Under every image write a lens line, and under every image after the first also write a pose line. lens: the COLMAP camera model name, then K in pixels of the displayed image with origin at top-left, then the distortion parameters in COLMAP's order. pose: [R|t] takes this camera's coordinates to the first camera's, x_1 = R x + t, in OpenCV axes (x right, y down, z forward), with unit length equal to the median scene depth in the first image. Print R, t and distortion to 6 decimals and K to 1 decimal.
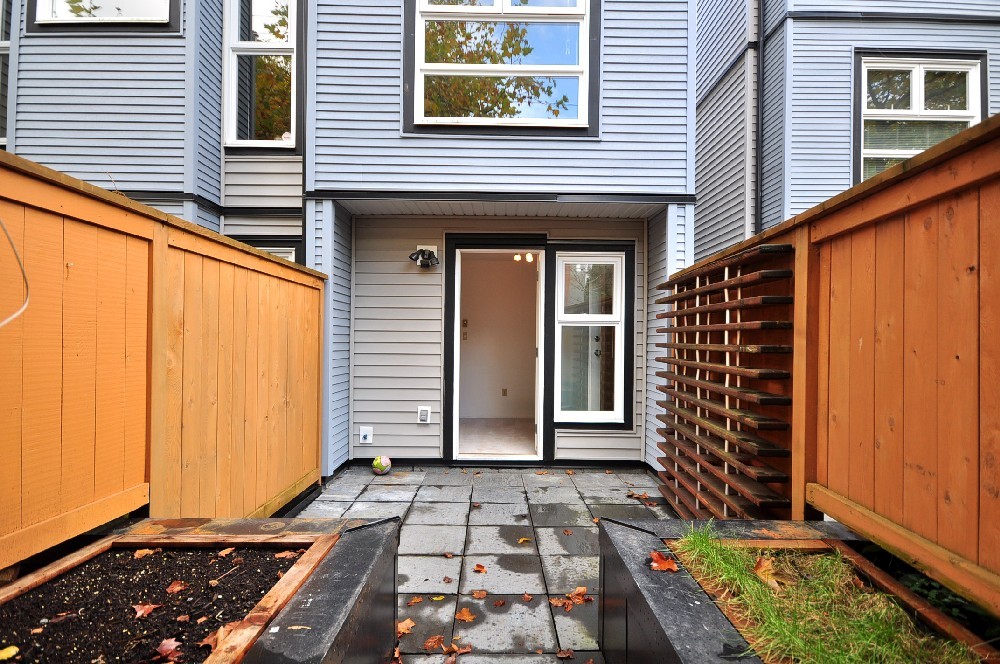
lens RADIAL K [[500.3, 0, 500.0], [0, 500.3, 332.0], [0, 0, 1]] dist [-0.002342, -0.000635]
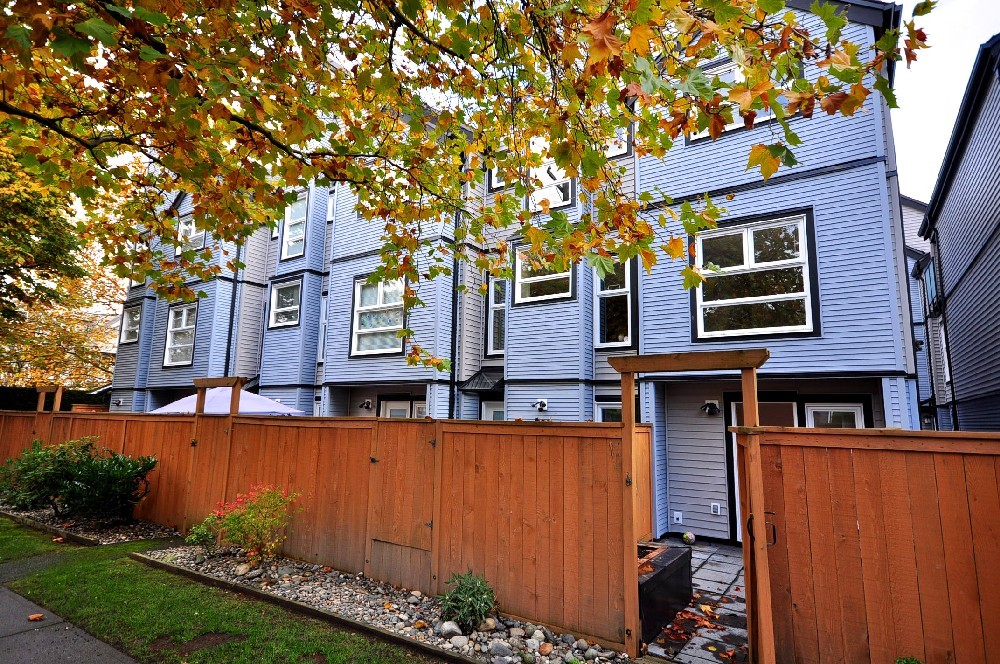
lens RADIAL K [[525.4, 0, 500.0], [0, 525.4, 332.0], [0, 0, 1]] dist [0.003279, 0.000939]
pose [[0.834916, -0.075525, -0.545170, 0.254461], [-0.008060, 0.988756, -0.149320, -0.147875], [0.550318, 0.129064, 0.824920, -0.909521]]
